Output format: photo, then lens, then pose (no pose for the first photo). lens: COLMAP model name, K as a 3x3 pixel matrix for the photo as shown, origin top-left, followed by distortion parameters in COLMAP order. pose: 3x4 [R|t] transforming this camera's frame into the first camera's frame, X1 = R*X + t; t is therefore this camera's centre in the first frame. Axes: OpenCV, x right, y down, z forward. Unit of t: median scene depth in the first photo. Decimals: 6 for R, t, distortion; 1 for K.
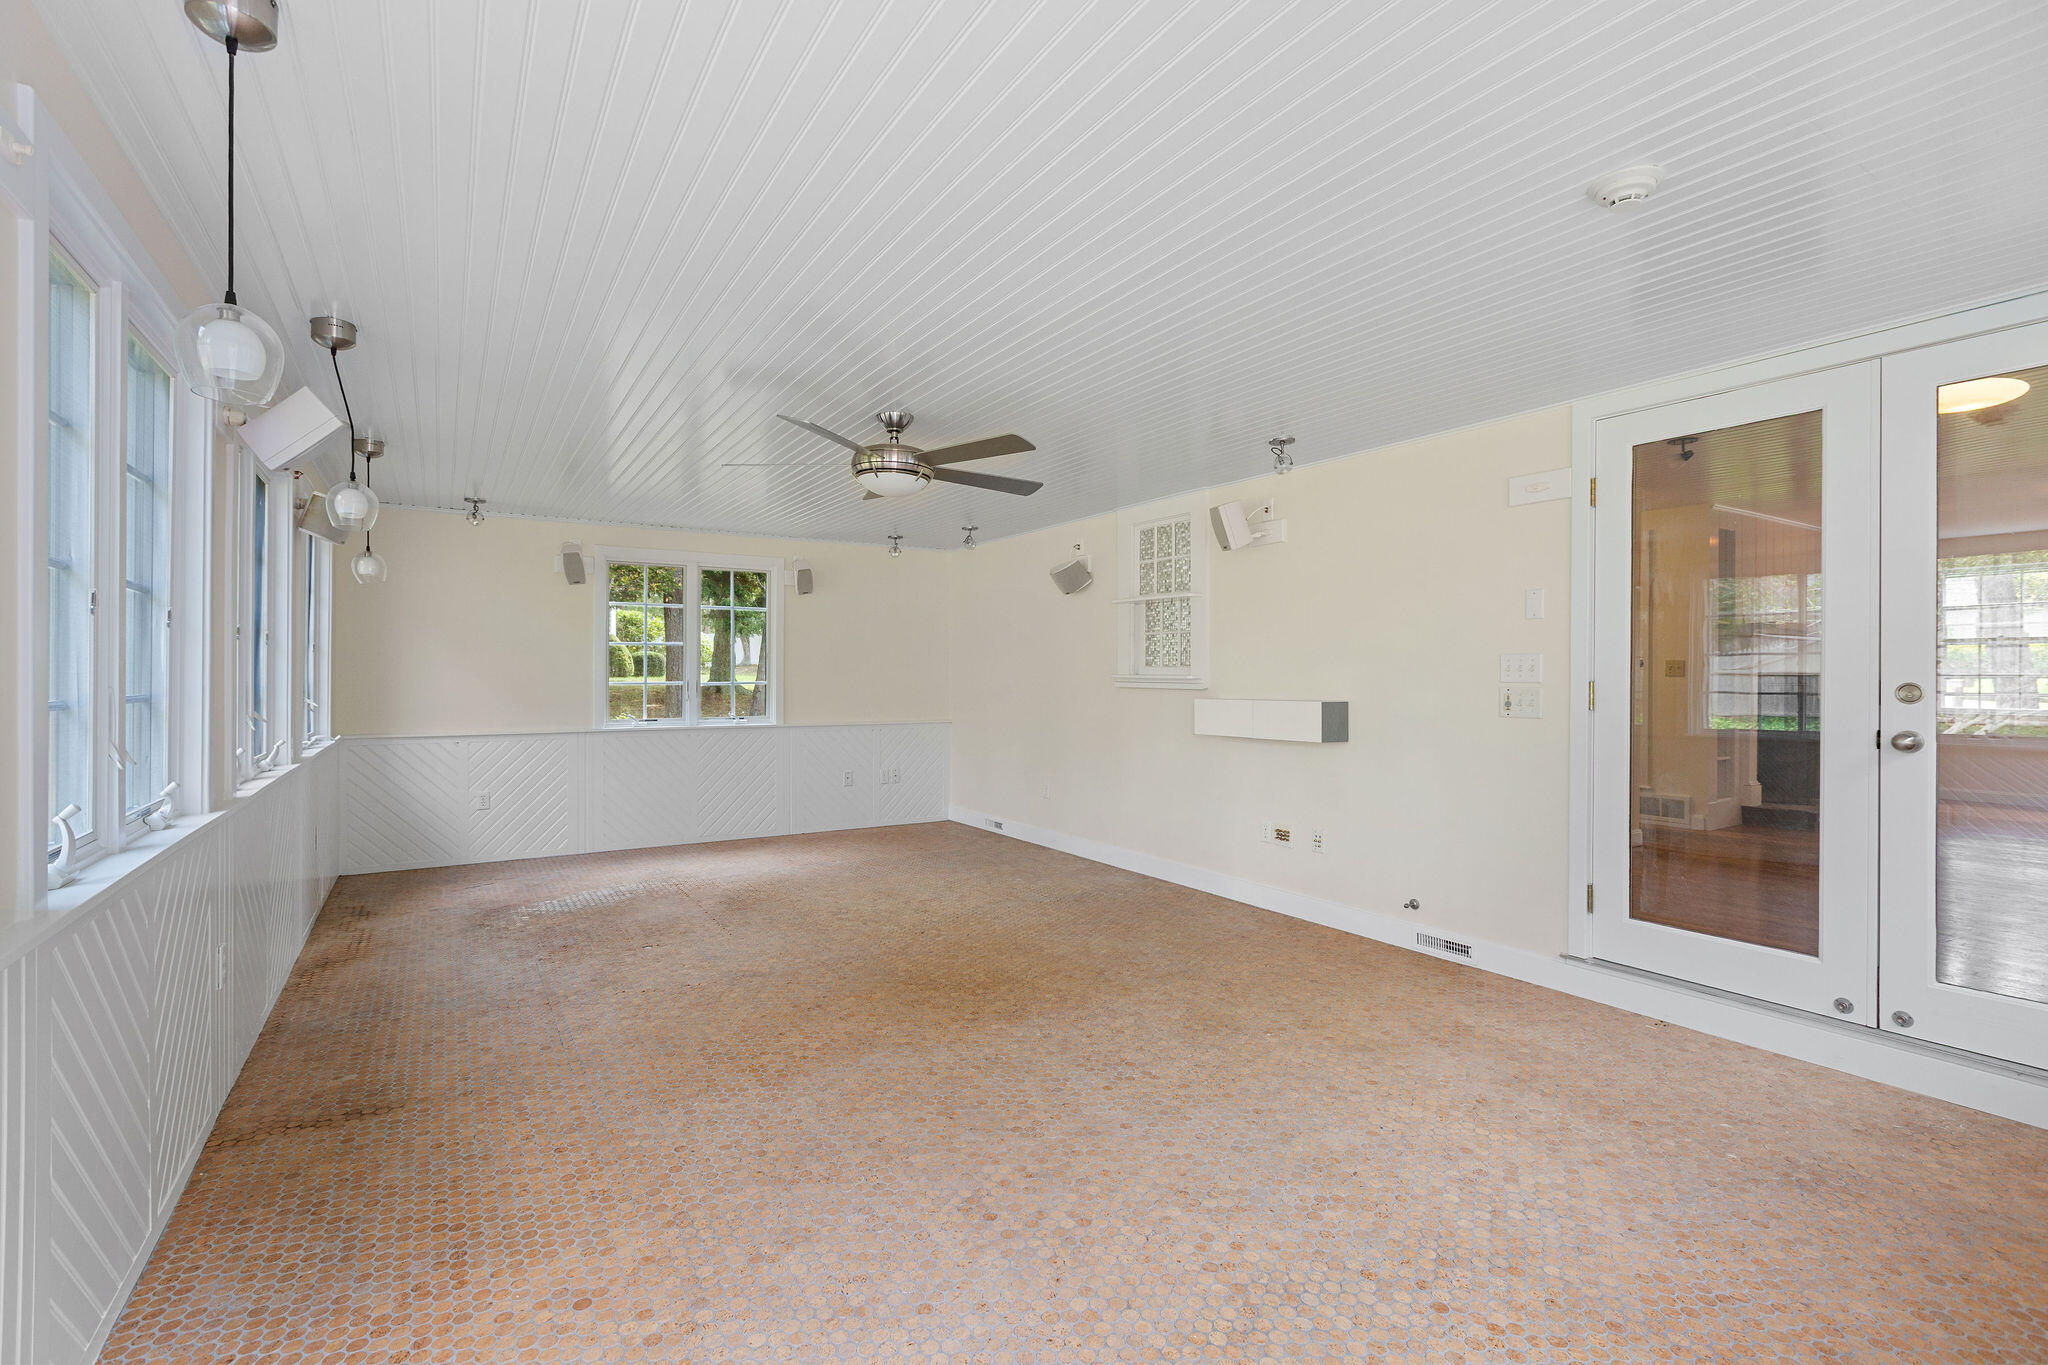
lens RADIAL K [[916.5, 0, 1013.6], [0, 916.5, 676.7], [0, 0, 1]] dist [0.002084, -0.000289]
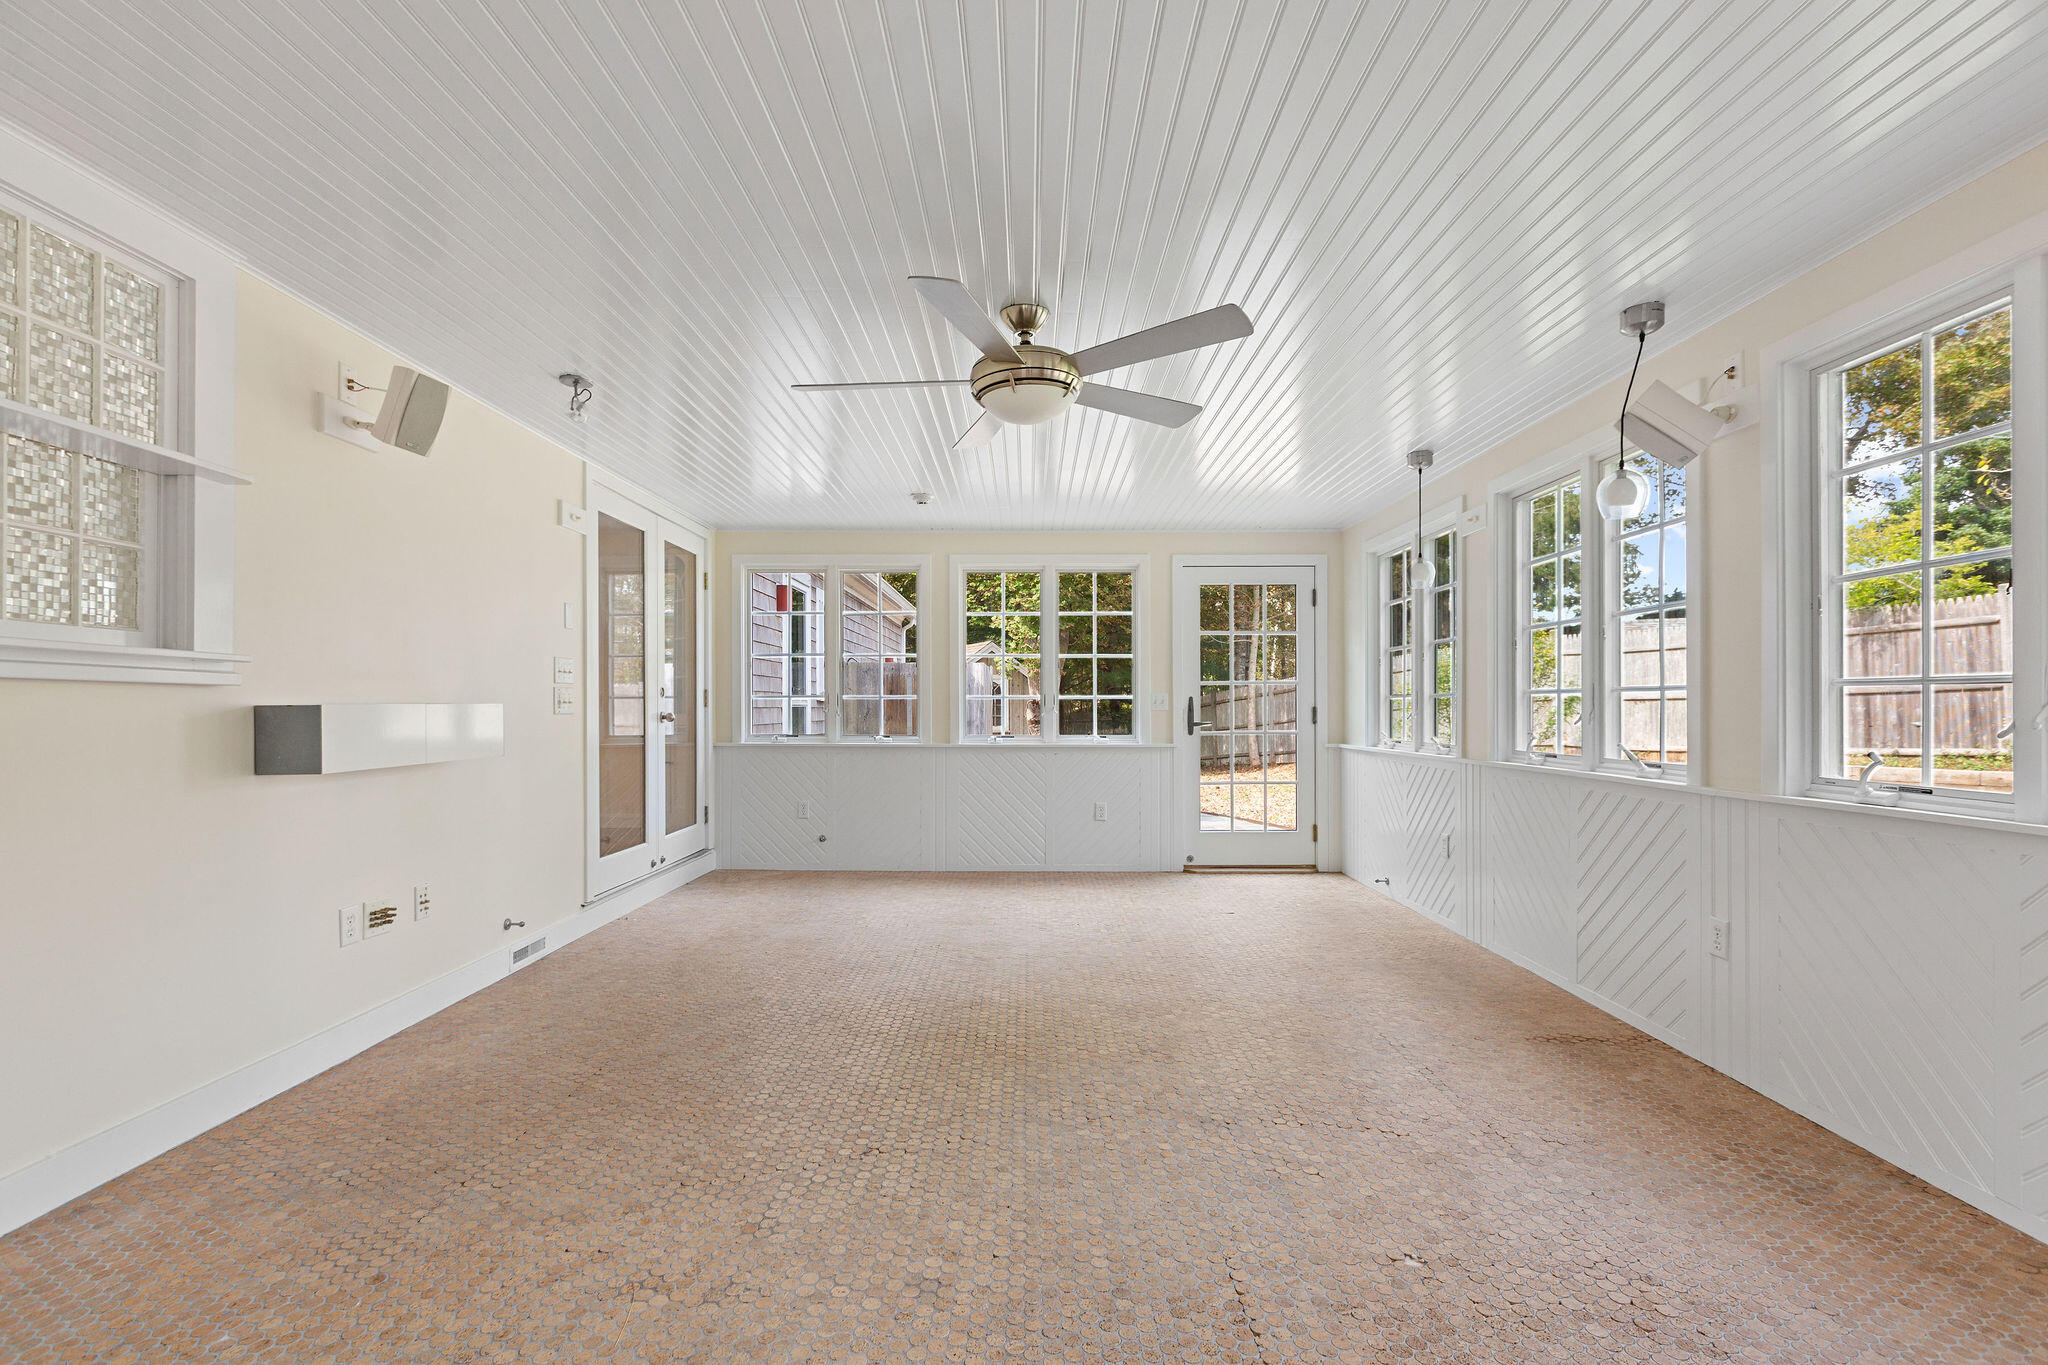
lens RADIAL K [[916.5, 0, 1013.6], [0, 916.5, 676.7], [0, 0, 1]] dist [0.002084, -0.000289]
pose [[-0.836513, 0.015728, 0.547721, -0.632154], [-0.000766, 0.999553, -0.029871, 0.037118], [-0.547946, -0.025407, -0.836128, 1.932576]]
